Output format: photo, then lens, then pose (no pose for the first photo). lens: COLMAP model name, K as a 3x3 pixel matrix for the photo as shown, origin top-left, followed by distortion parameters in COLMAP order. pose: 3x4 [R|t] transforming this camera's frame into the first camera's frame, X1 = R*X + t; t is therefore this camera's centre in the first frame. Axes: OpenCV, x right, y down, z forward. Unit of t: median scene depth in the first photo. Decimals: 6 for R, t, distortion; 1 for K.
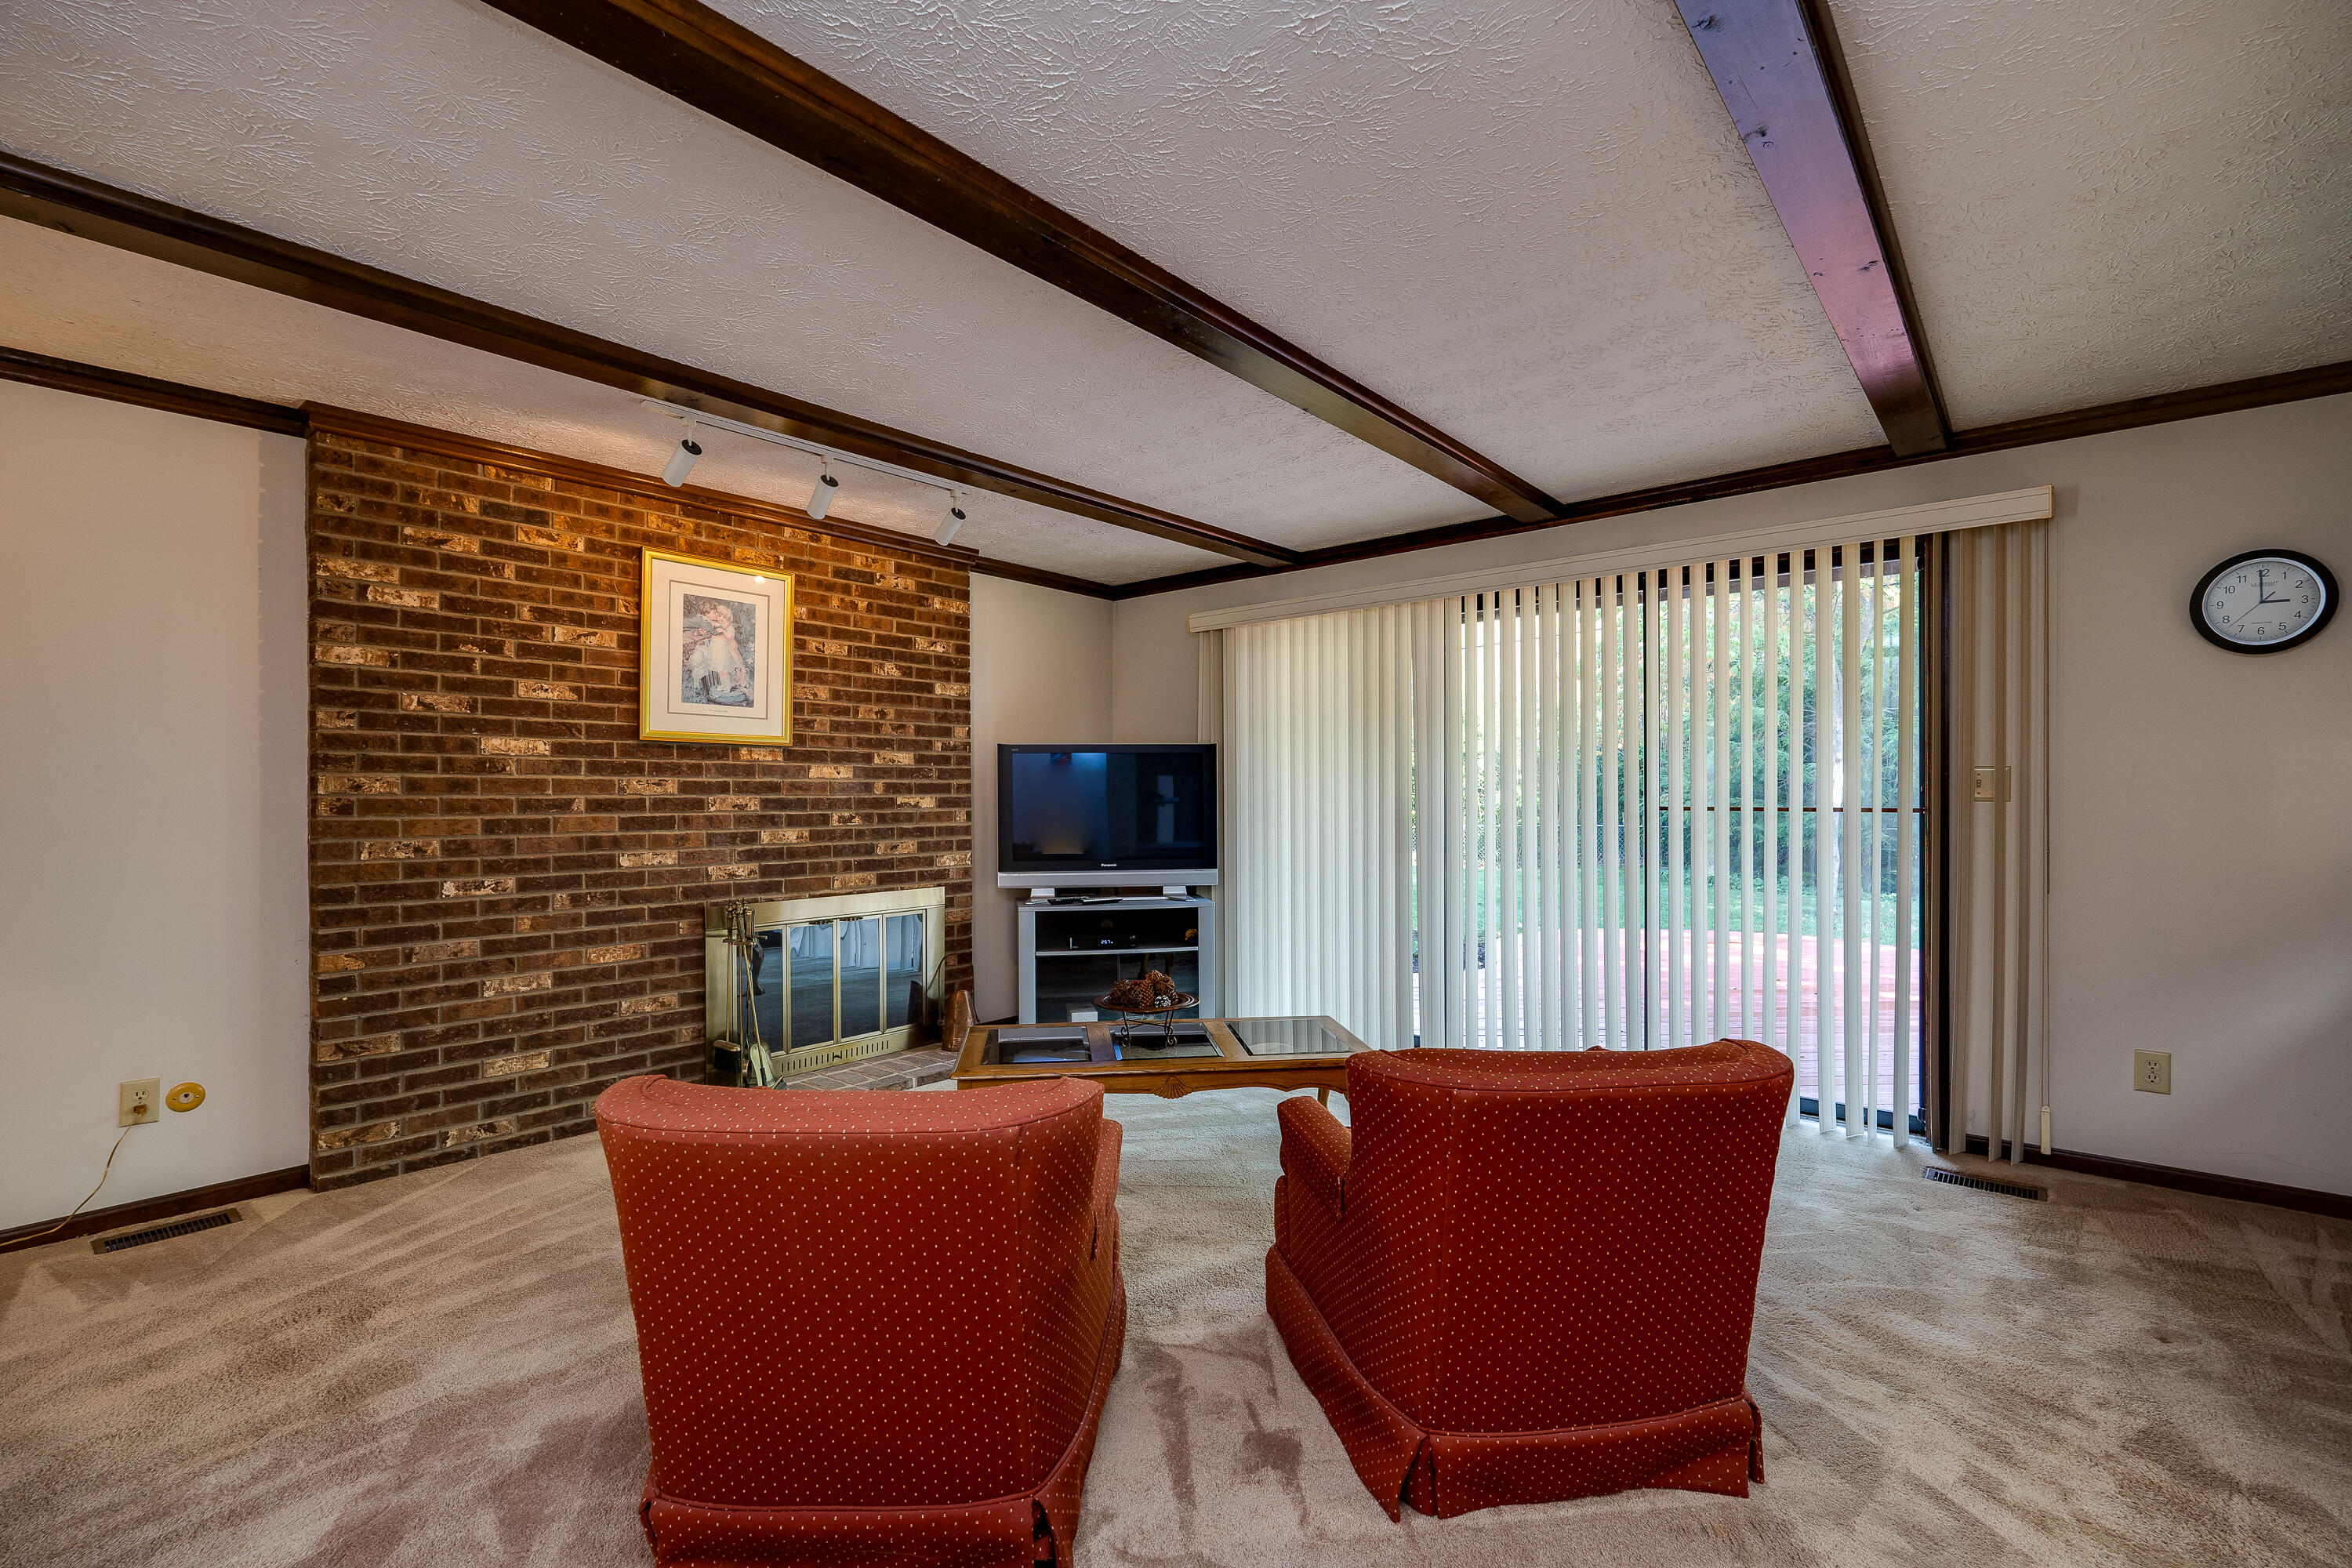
lens RADIAL K [[1039.7, 0, 1181.2], [0, 1039.7, 787.6], [0, 0, 1]] dist [-0.002872, 0.000390]
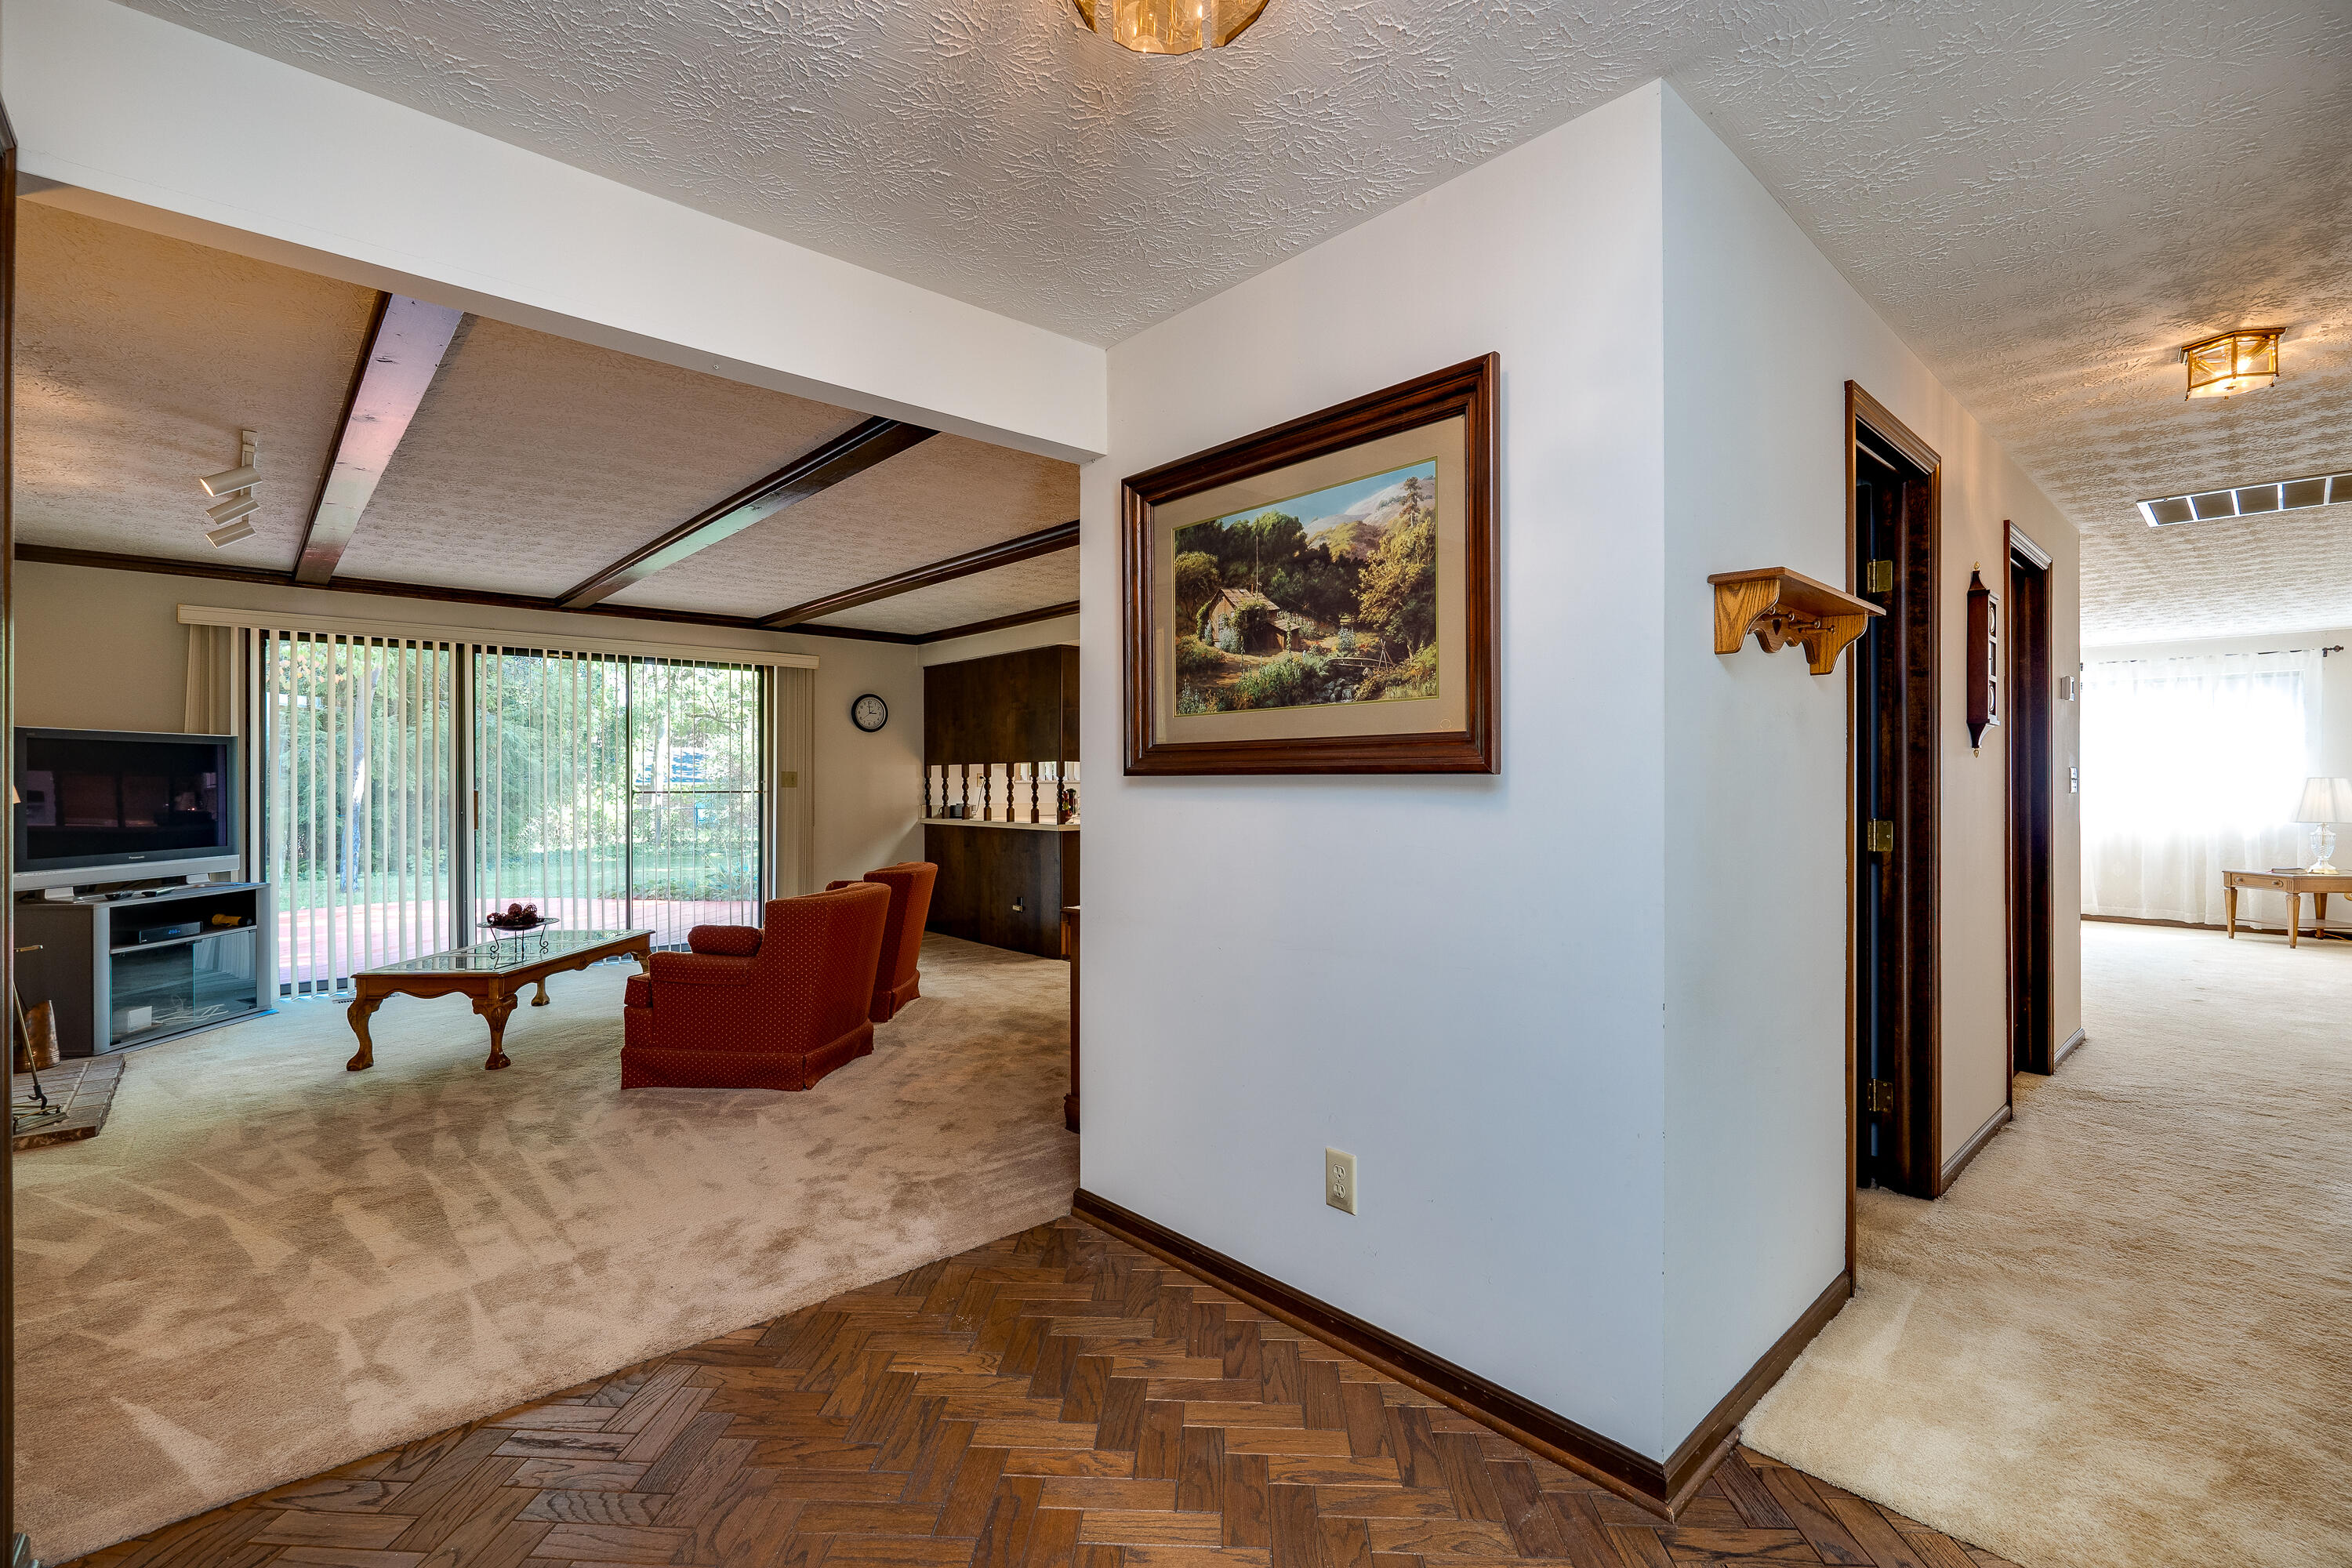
lens RADIAL K [[1039.7, 0, 1179.7], [0, 1039.7, 783.9], [0, 0, 1]] dist [-0.002872, 0.000390]
pose [[0.138773, 0.005071, 0.990311, -0.919864], [-0.010574, 0.999937, -0.003639, 0.000413], [-0.990268, -0.009967, 0.138818, -0.086504]]
